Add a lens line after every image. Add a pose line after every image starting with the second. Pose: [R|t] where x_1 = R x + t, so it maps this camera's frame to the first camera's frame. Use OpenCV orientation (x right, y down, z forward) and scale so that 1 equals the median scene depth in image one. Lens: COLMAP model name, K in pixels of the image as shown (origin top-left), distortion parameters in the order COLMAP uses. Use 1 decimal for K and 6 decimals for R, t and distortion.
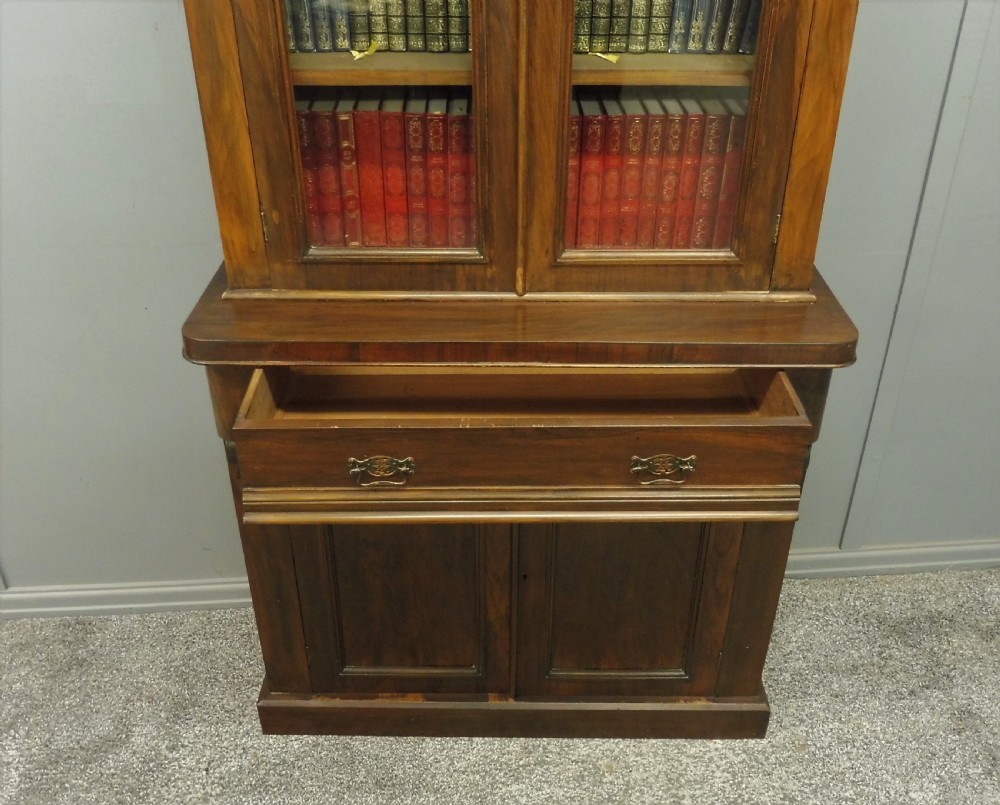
lens RADIAL K [[920.5, 0, 503.2], [0, 920.5, 362.5], [0, 0, 1]] dist [-0.013024, -0.087707]
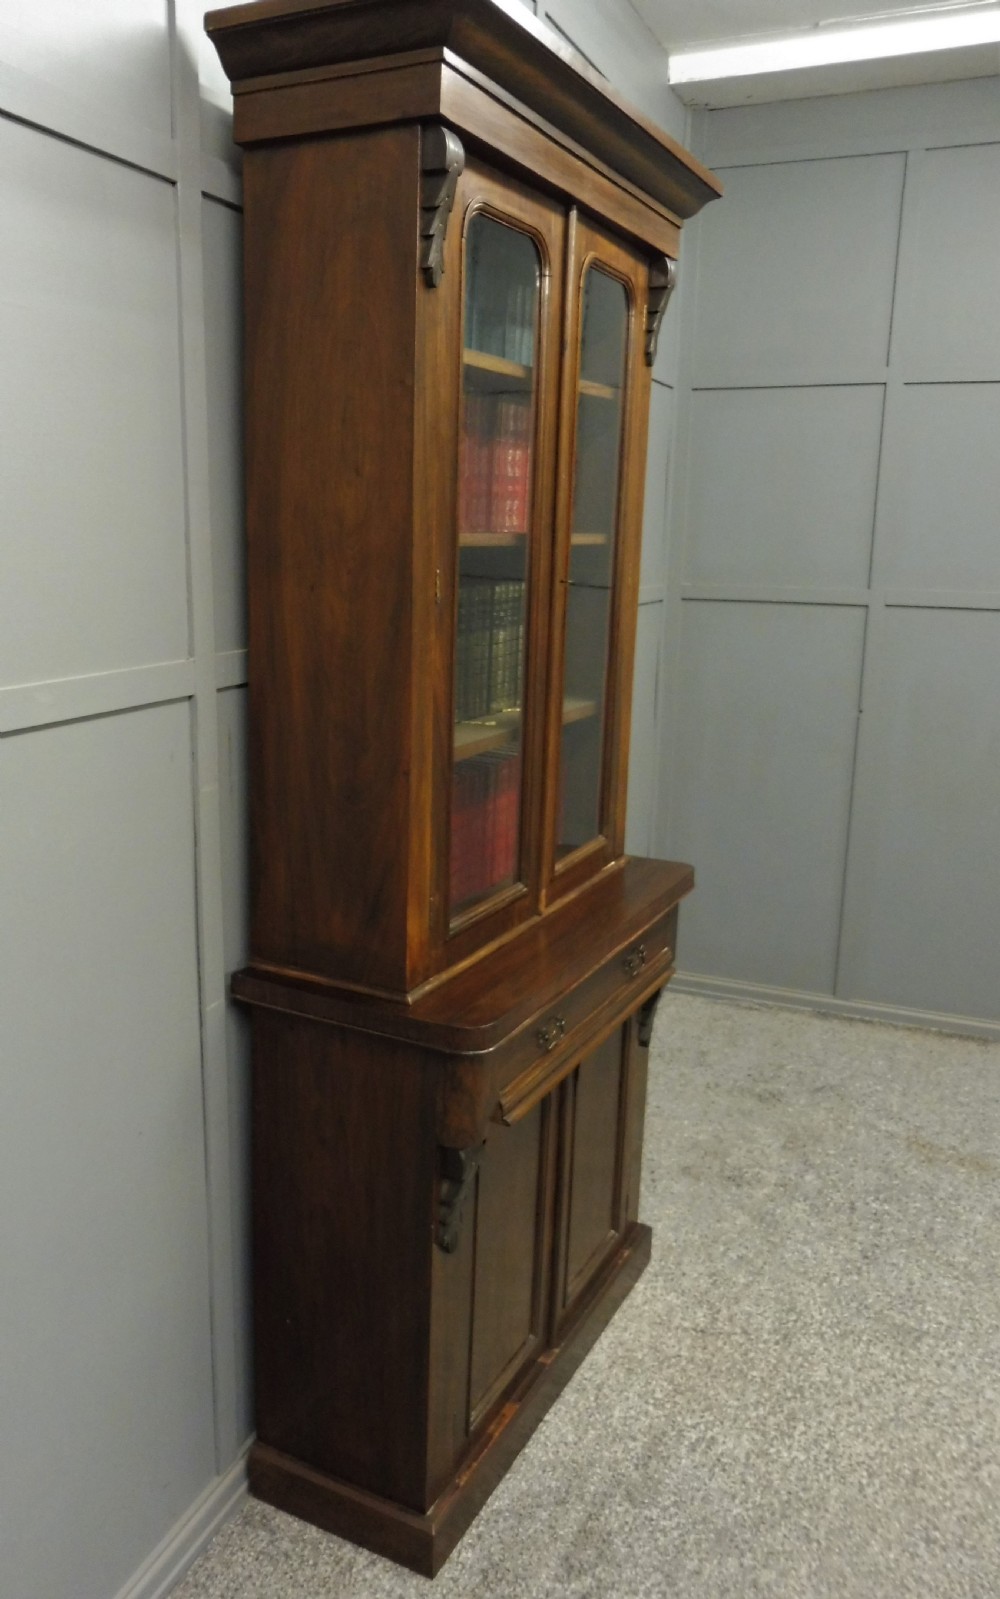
lens RADIAL K [[1232.8, 0, 431.5], [0, 1232.8, 794.9], [0, 0, 1]] dist [-0.077181, 0.037086]
pose [[0.482614, -0.184374, 0.856207, -1.263629], [0.433488, 0.899738, -0.050594, -0.180115], [-0.761034, 0.395573, 0.514150, 0.259556]]
